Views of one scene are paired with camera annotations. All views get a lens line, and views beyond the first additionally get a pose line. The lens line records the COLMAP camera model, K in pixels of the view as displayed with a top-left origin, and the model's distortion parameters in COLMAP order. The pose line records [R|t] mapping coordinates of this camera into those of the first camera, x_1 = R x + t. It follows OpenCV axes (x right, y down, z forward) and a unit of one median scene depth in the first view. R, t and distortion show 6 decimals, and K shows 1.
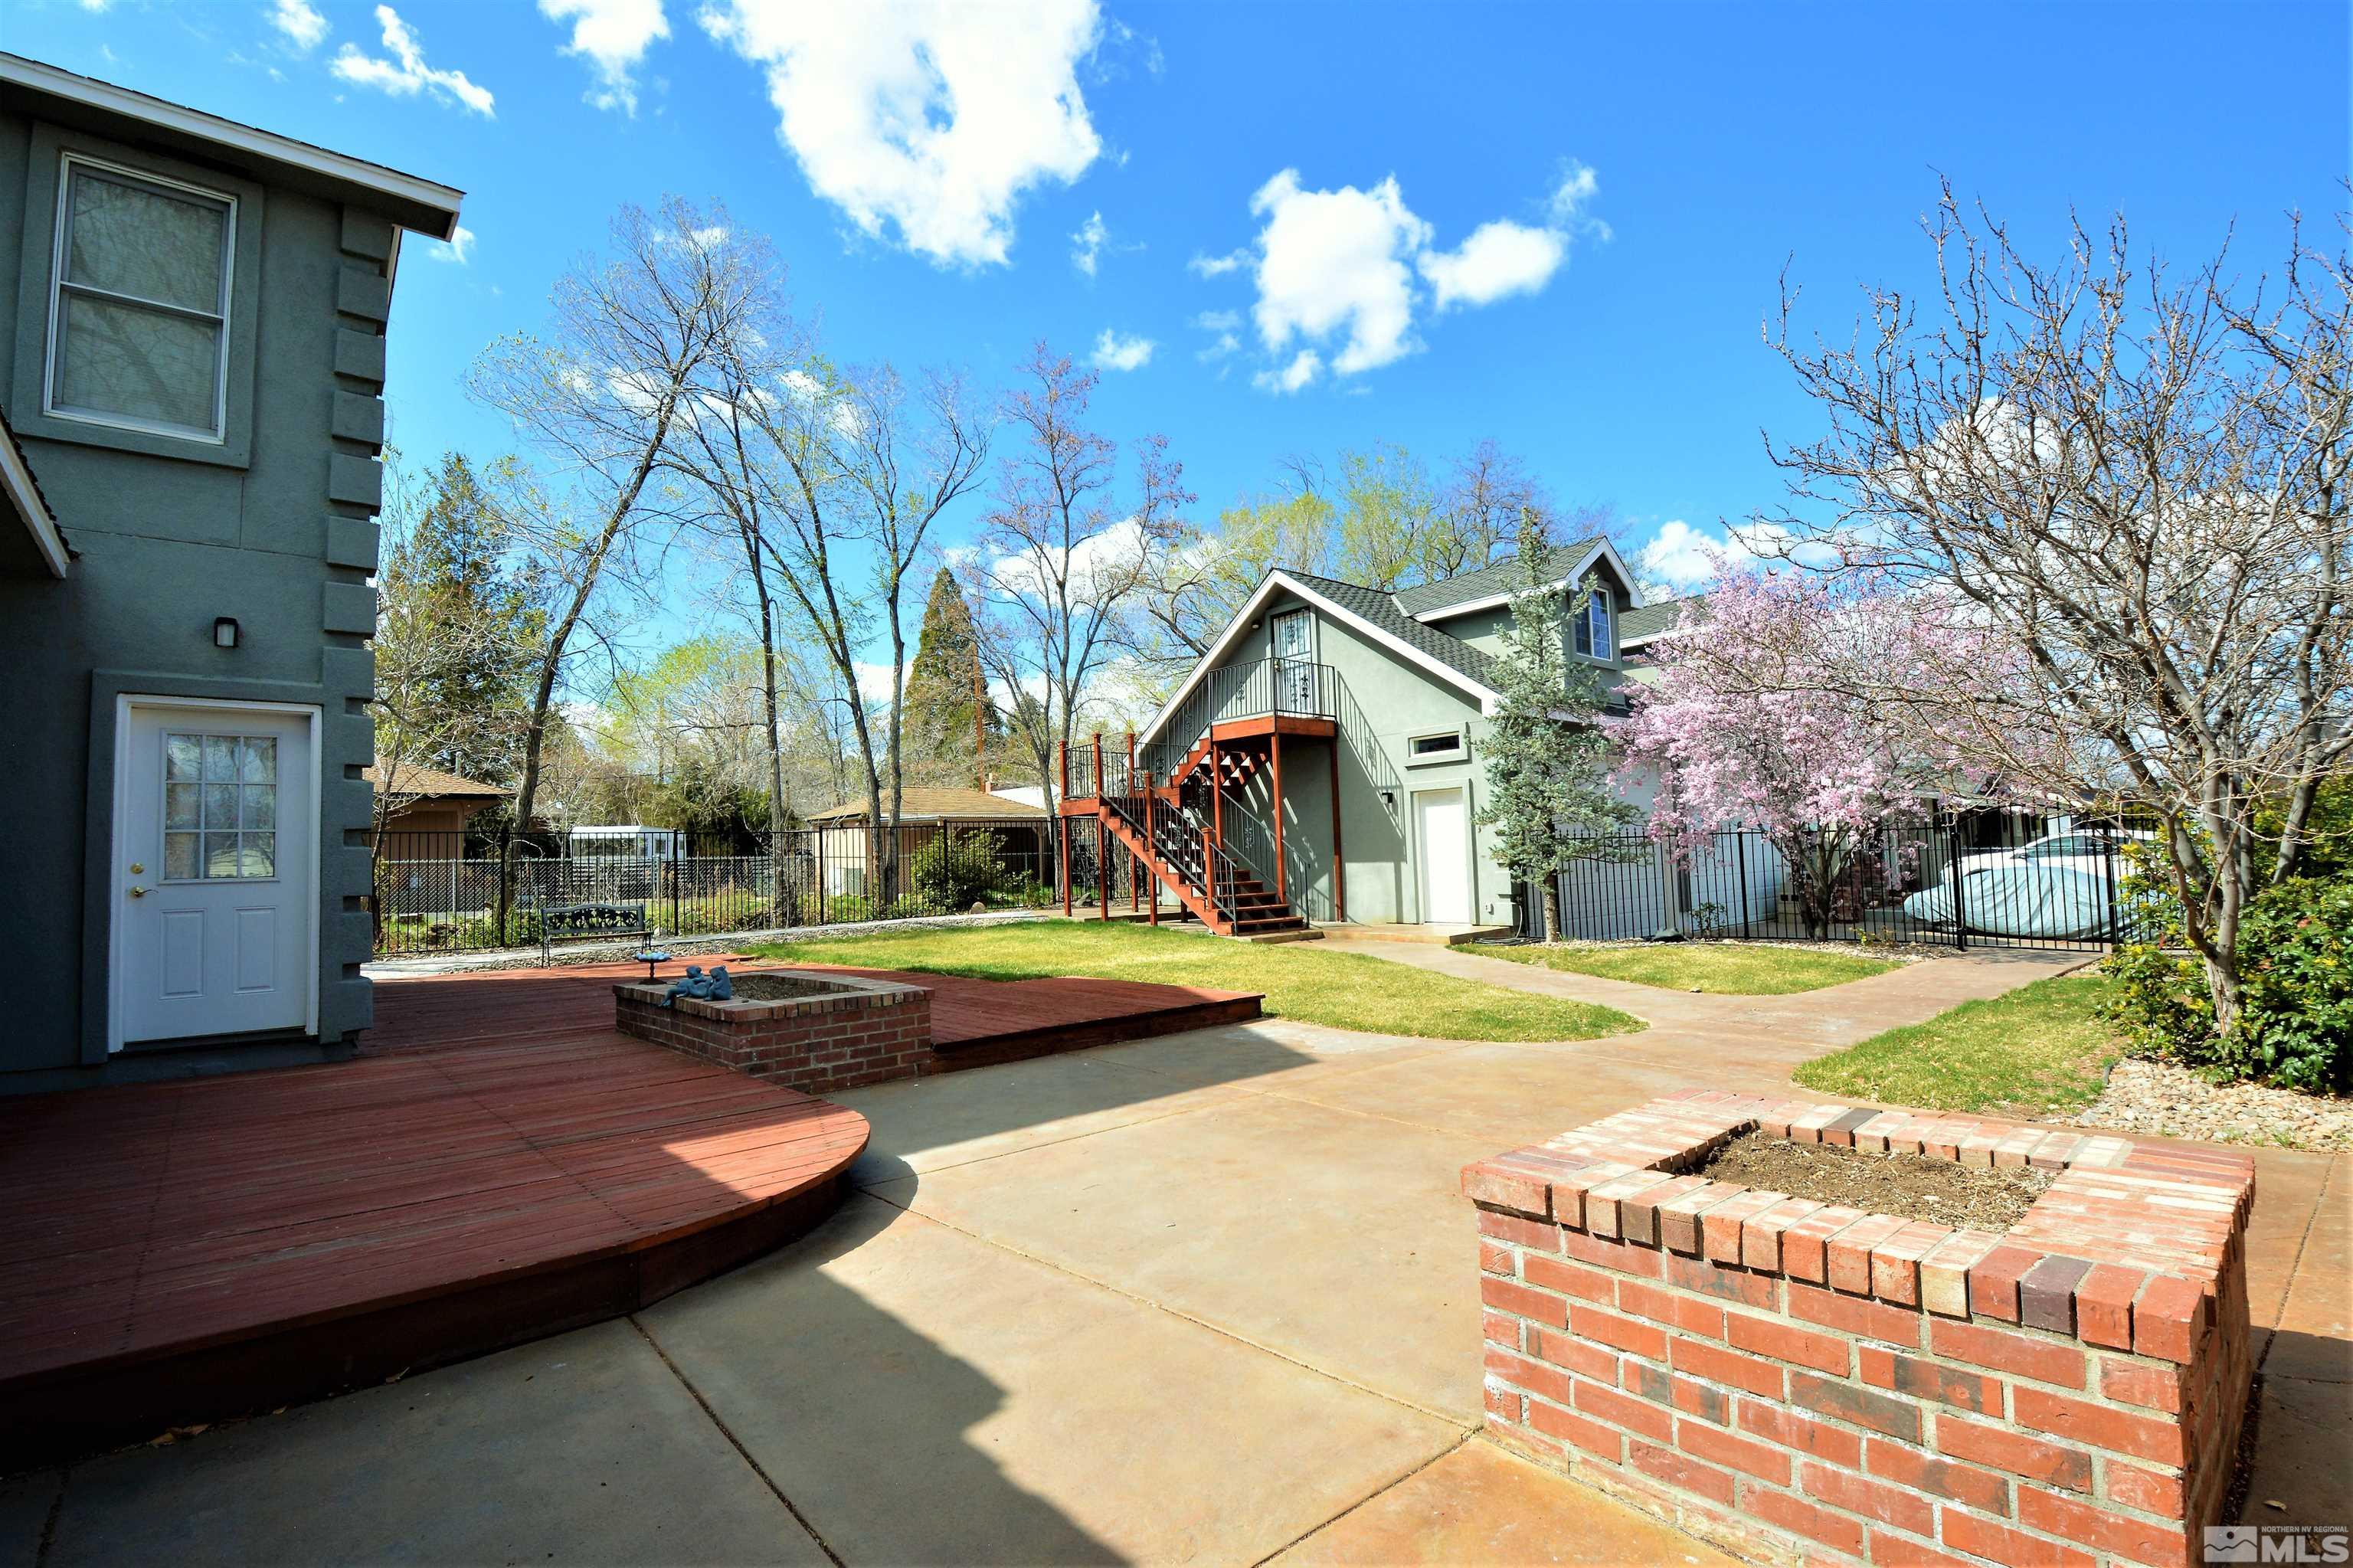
lens RADIAL K [[1067.0, 0, 1177.3], [0, 1067.0, 780.5], [0, 0, 1]] dist [-0.014231, -0.007348]
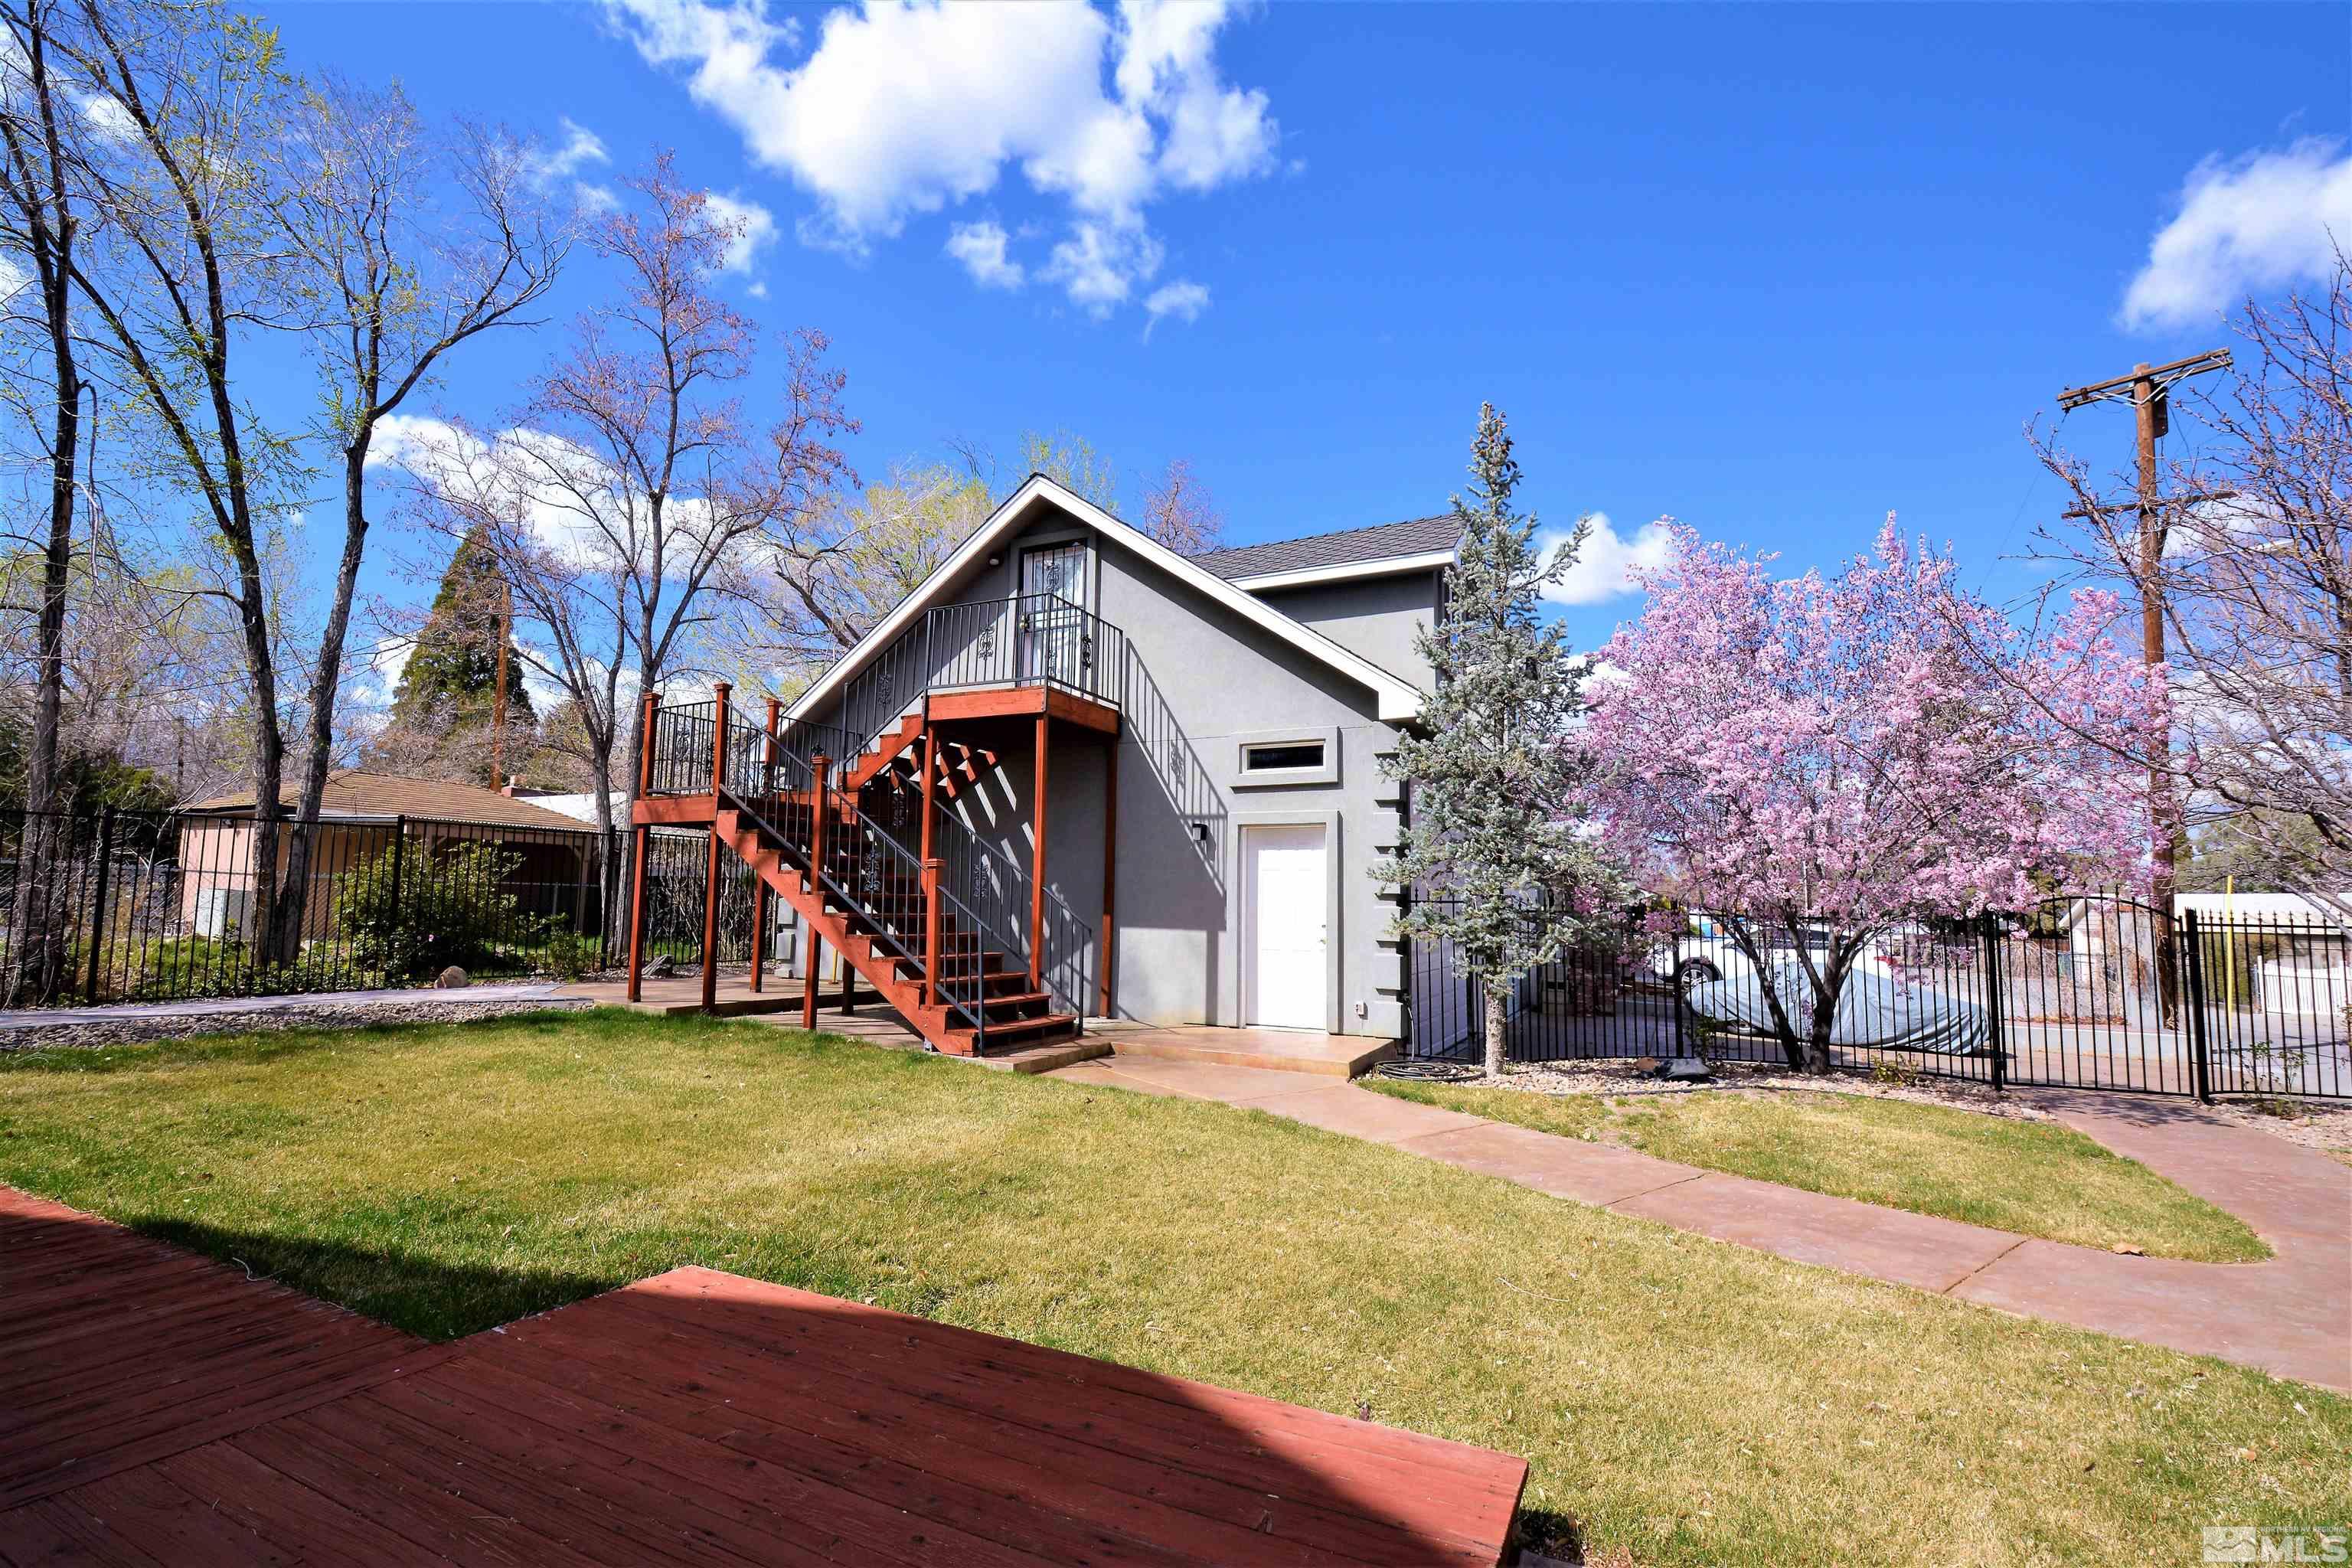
lens RADIAL K [[1066.5, 0, 1194.0], [0, 1066.5, 794.7], [0, 0, 1]] dist [-0.014231, -0.007348]
pose [[0.918333, 0.091709, 0.385039, -0.055463], [-0.077682, 0.995628, -0.051865, 0.024887], [-0.388112, 0.017718, 0.921442, 0.360478]]
